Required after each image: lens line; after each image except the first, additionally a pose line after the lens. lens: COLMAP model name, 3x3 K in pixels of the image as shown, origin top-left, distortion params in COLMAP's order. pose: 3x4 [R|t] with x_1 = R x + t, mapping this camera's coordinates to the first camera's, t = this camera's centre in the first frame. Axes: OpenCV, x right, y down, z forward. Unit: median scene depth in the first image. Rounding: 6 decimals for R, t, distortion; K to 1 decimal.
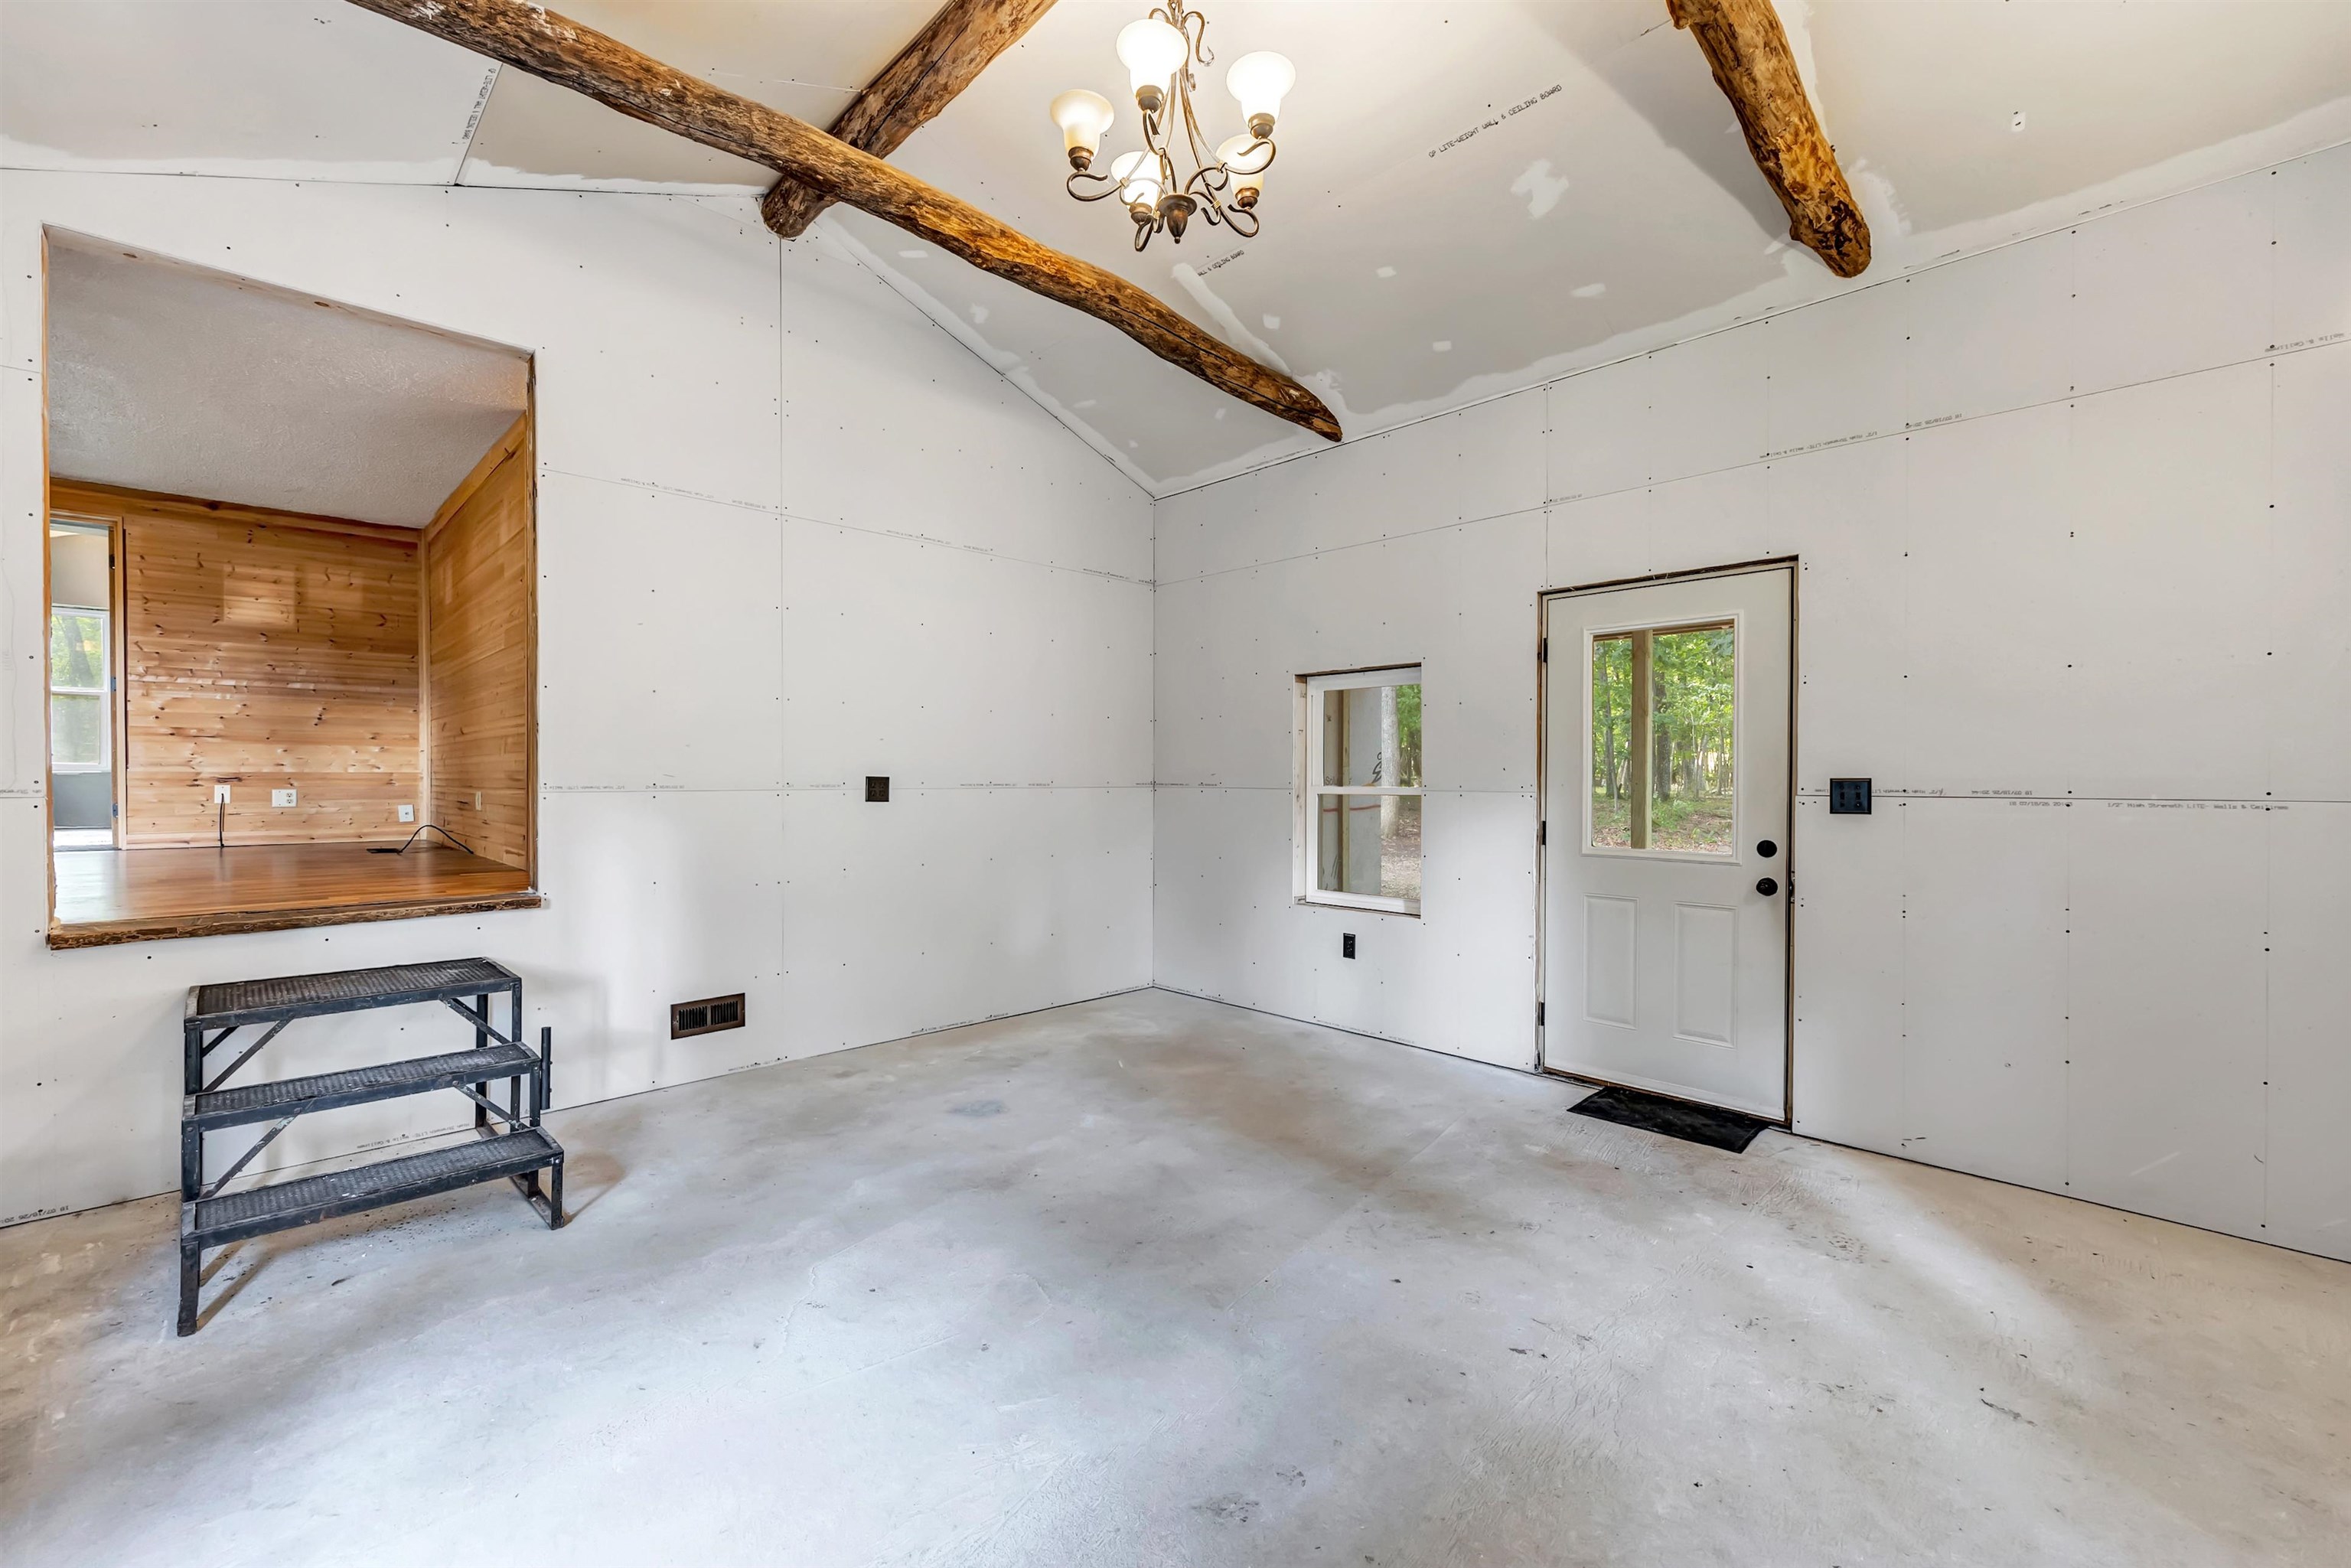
lens RADIAL K [[948.6, 0, 1110.7], [0, 948.6, 778.8], [0, 0, 1]] dist [-0.006464, 0.003040]
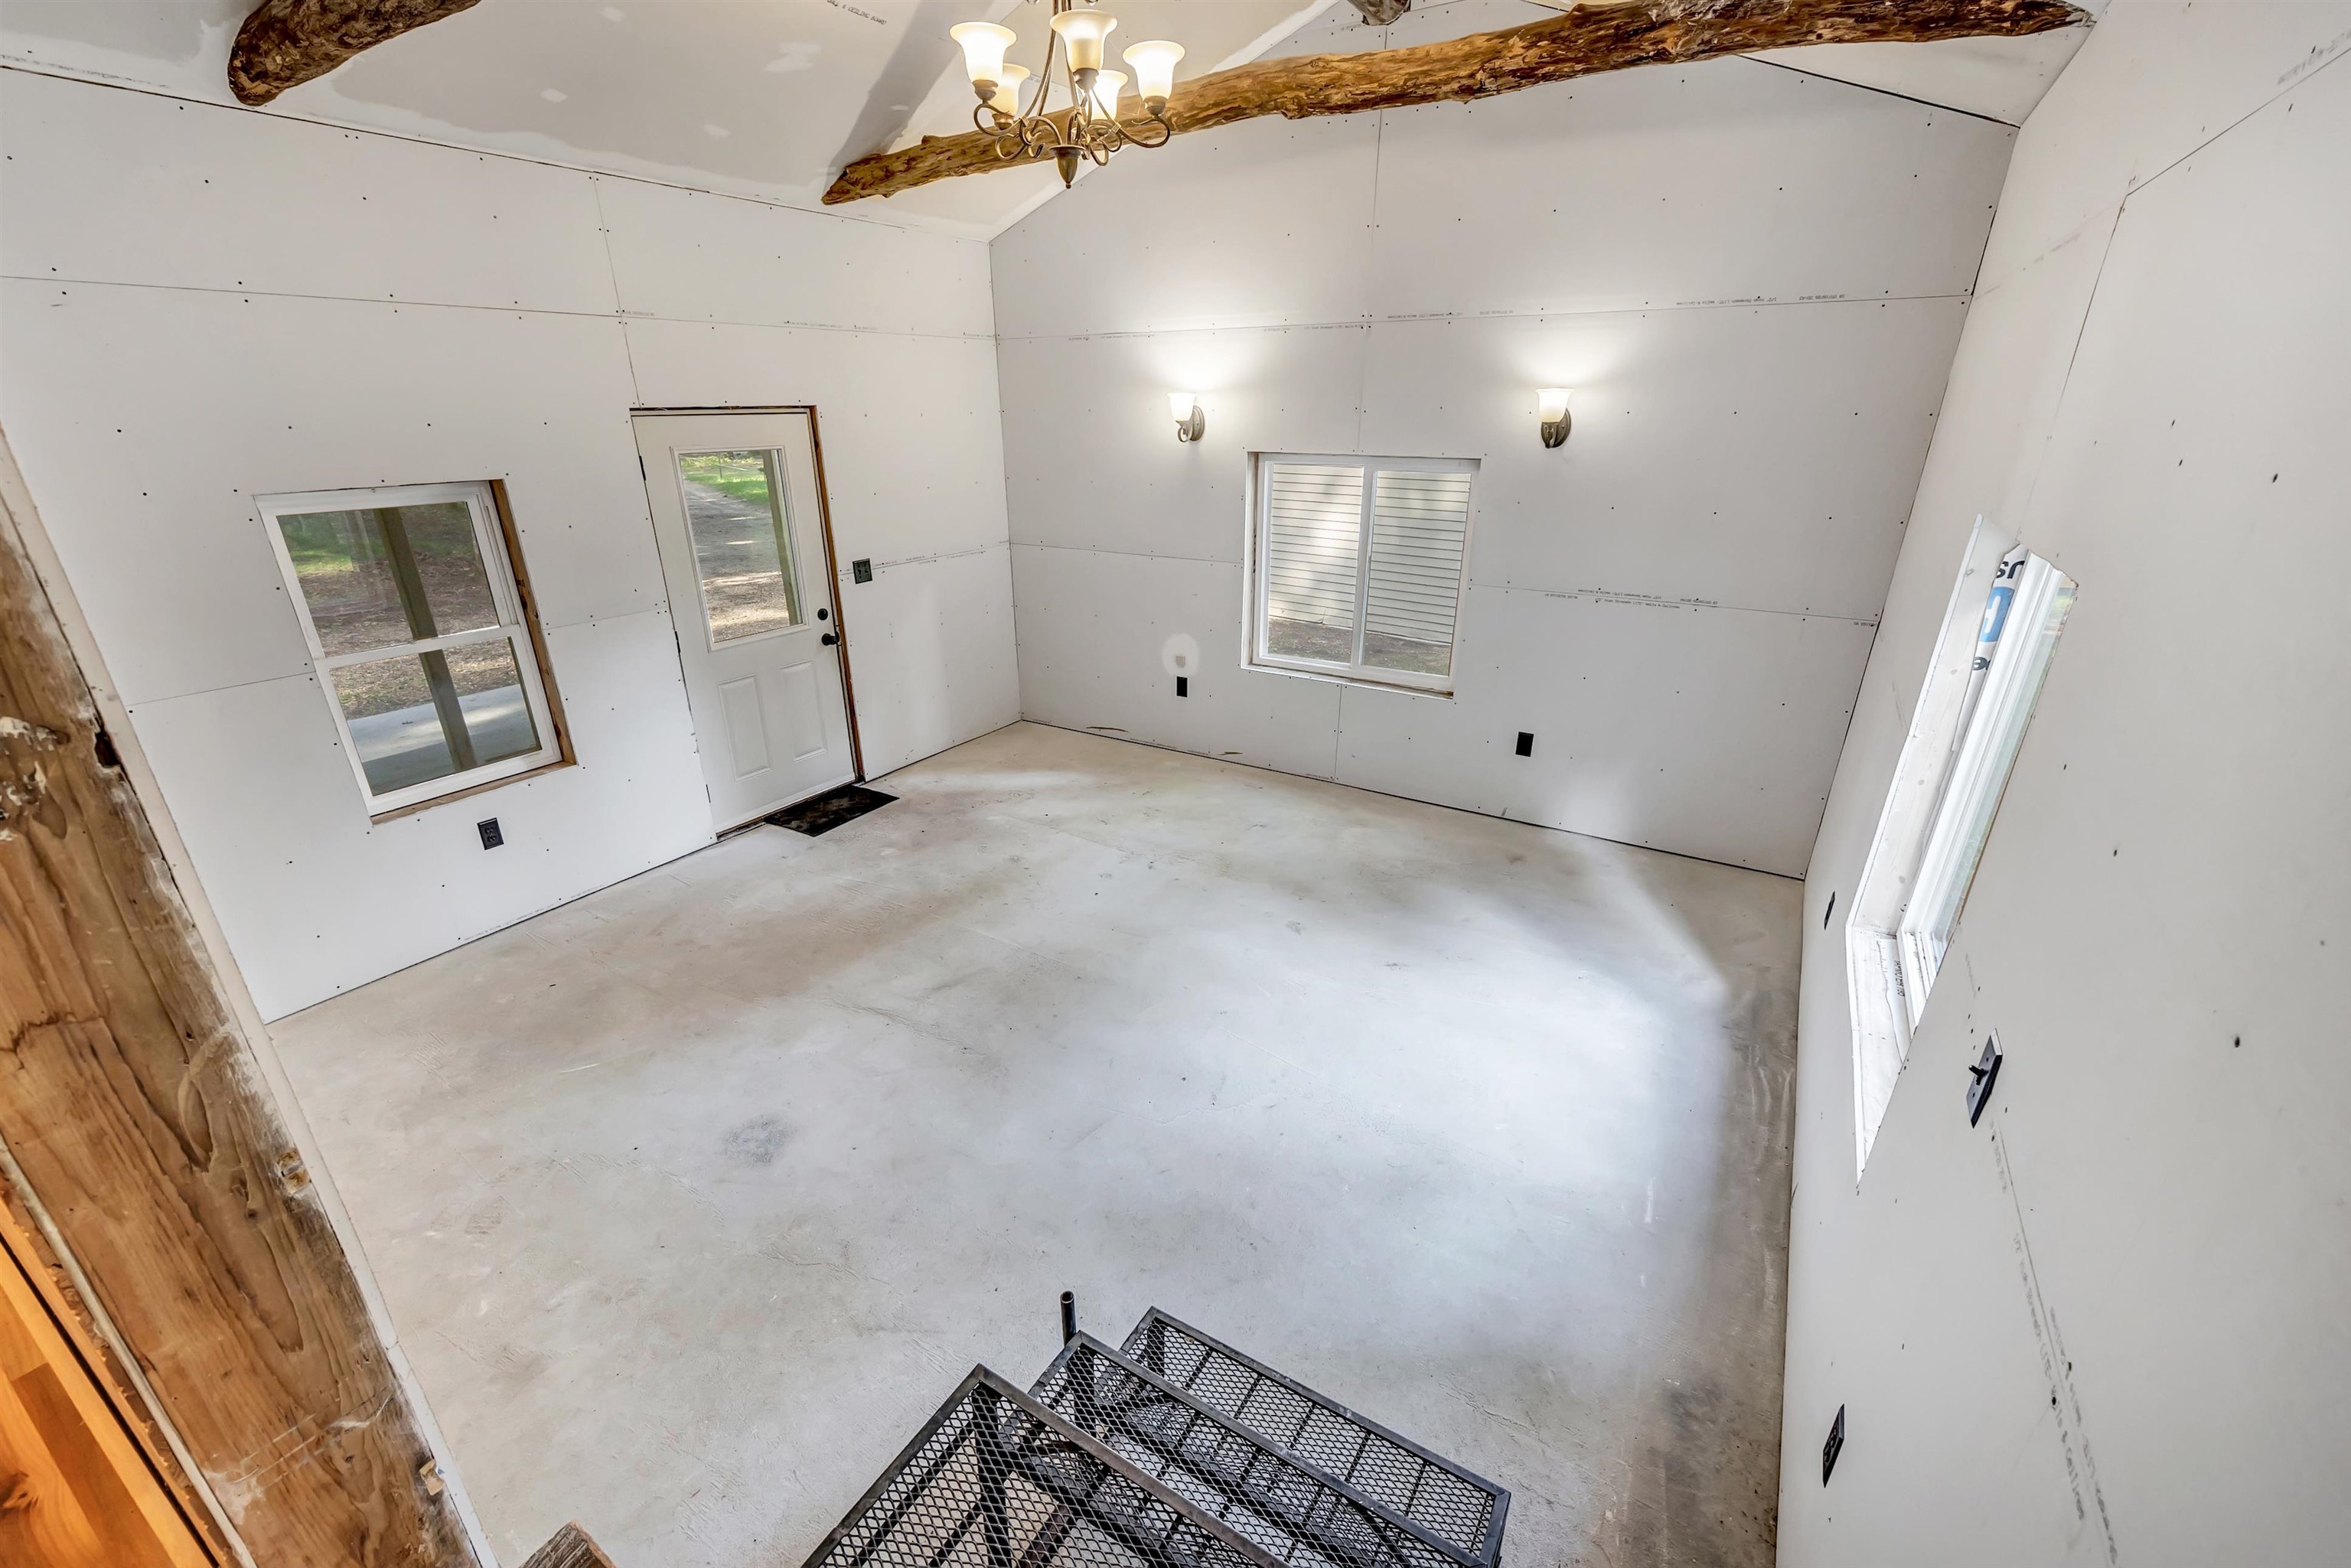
lens RADIAL K [[948.6, 0, 1189.4], [0, 948.6, 785.9], [0, 0, 1]] dist [-0.006464, 0.003040]
pose [[-0.272500, -0.366749, 0.889516, -0.897061], [0.008862, 0.923507, 0.383479, -0.246129], [-0.962115, 0.112381, -0.248406, 0.863174]]
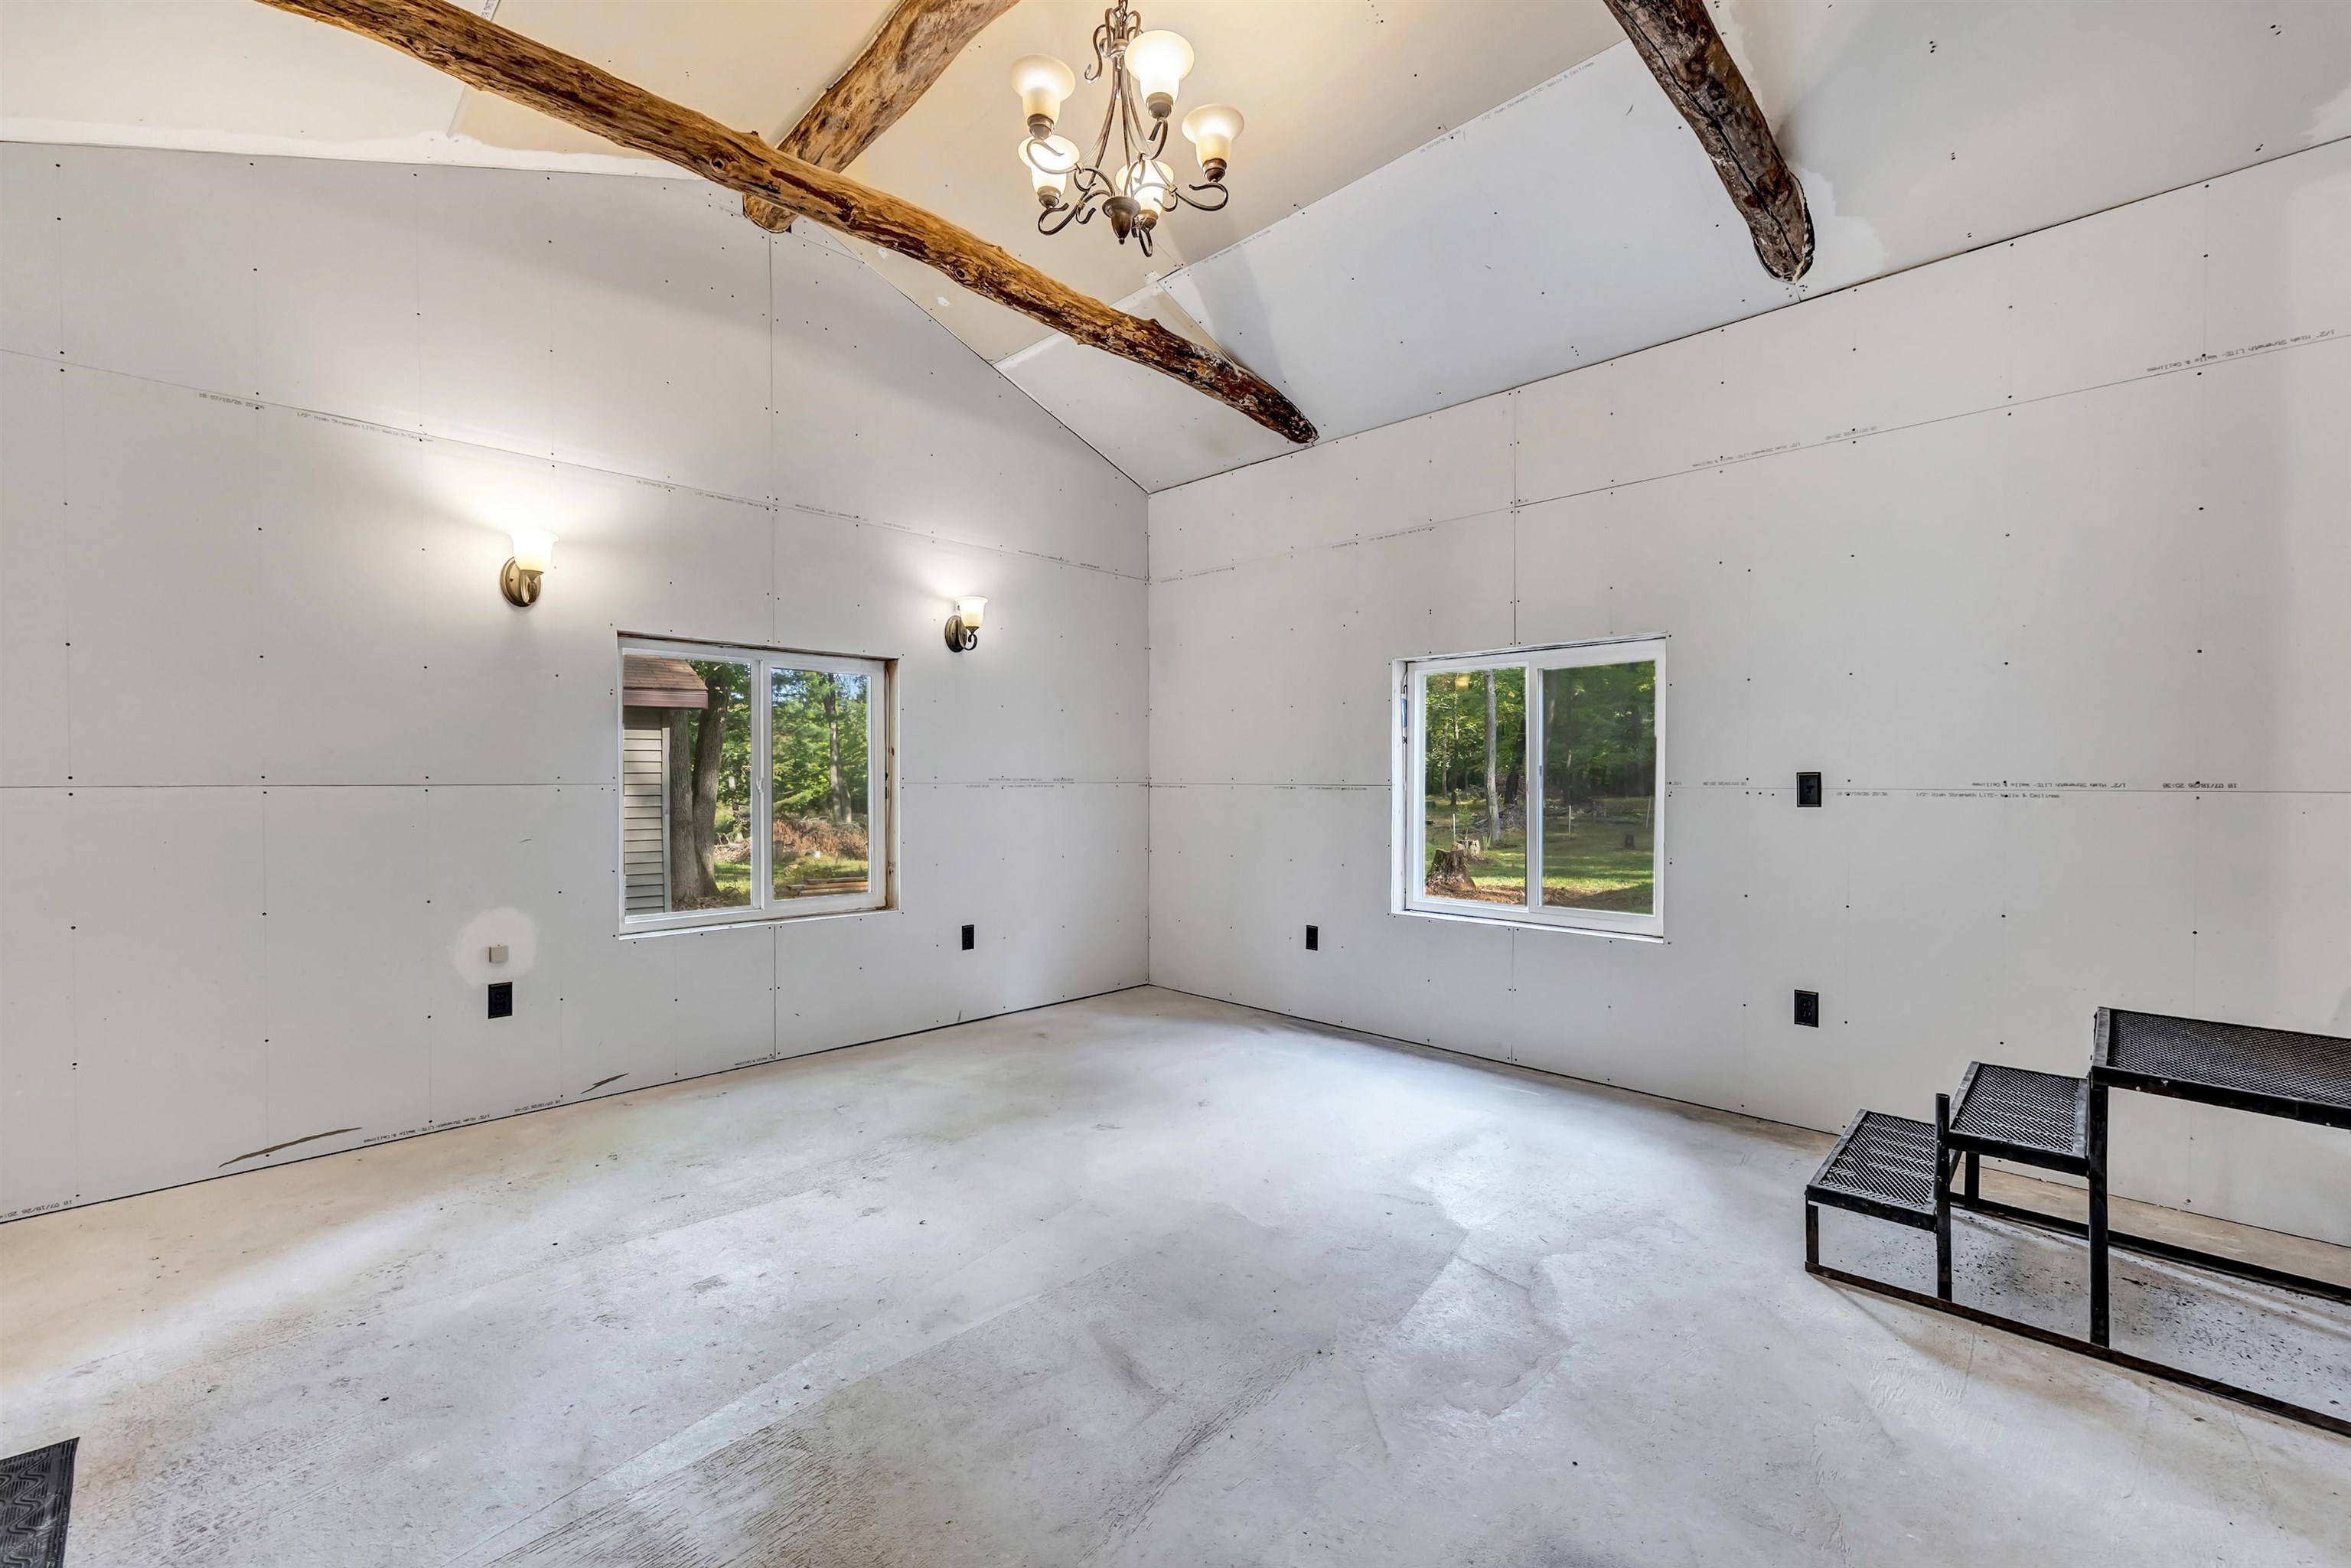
lens RADIAL K [[948.6, 0, 1183.6], [0, 948.6, 780.4], [0, 0, 1]] dist [-0.006464, 0.003040]
pose [[-0.999735, -0.004737, -0.022548, 0.004514], [-0.005329, 0.999641, 0.026263, -0.014850], [0.022415, 0.026377, -0.999401, 1.447681]]
